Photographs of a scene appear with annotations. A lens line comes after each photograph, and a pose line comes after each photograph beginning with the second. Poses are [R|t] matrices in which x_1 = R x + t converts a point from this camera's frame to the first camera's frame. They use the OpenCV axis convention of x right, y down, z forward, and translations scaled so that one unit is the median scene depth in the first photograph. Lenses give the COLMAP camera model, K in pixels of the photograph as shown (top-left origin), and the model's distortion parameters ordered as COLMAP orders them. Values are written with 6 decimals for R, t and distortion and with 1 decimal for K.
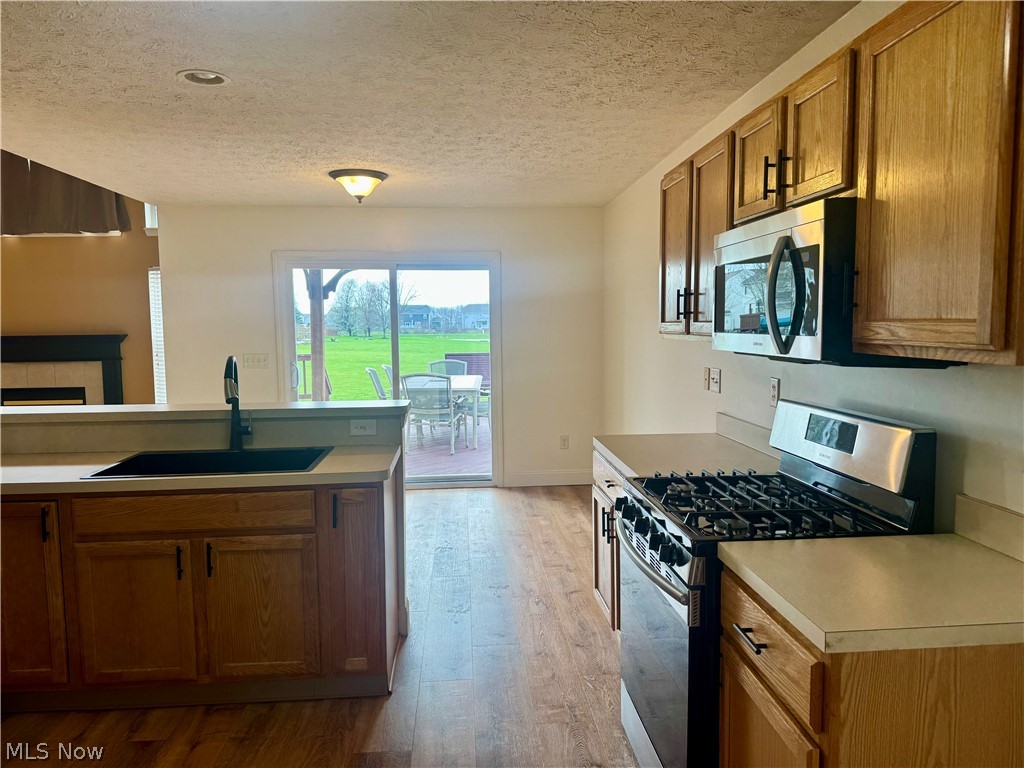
lens RADIAL K [[728.7, 0, 514.7], [0, 728.7, 384.3], [0, 0, 1]] dist [0.085141, -0.103757]
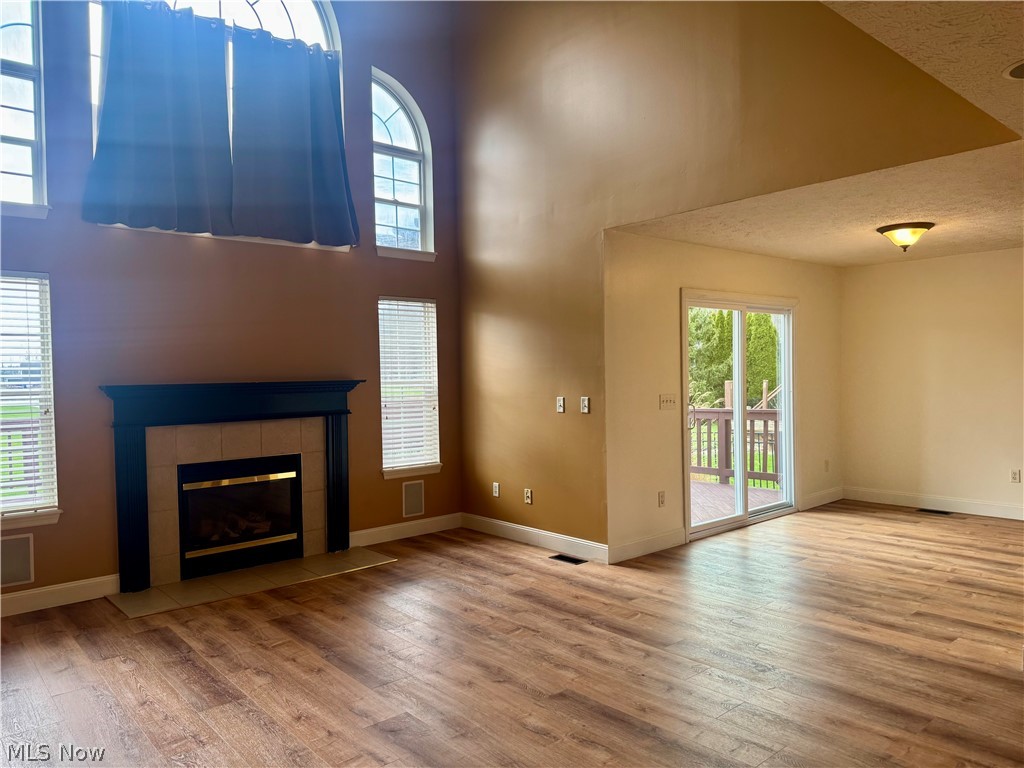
lens RADIAL K [[728.7, 0, 520.4], [0, 728.7, 384.4], [0, 0, 1]] dist [0.085141, -0.103757]
pose [[0.778975, -0.007241, 0.627013, -2.463239], [0.055669, 0.996784, -0.057649, -0.027322], [-0.624579, 0.079812, 0.776873, 0.871297]]
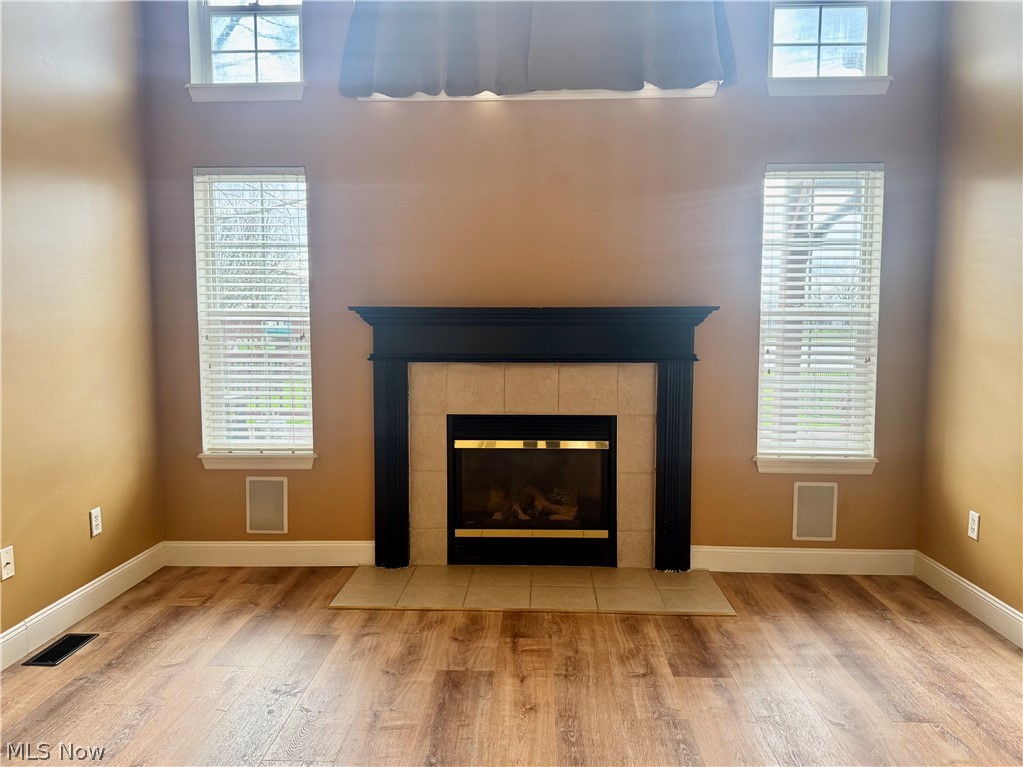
lens RADIAL K [[773.6, 0, 507.0], [0, 773.6, 388.8], [0, 0, 1]] dist [0.025829, -0.041766]
pose [[0.995555, 0.025593, -0.090638, -1.733173], [-0.025065, 0.999662, 0.006963, -0.042553], [0.090785, -0.004660, 0.995860, 1.410129]]
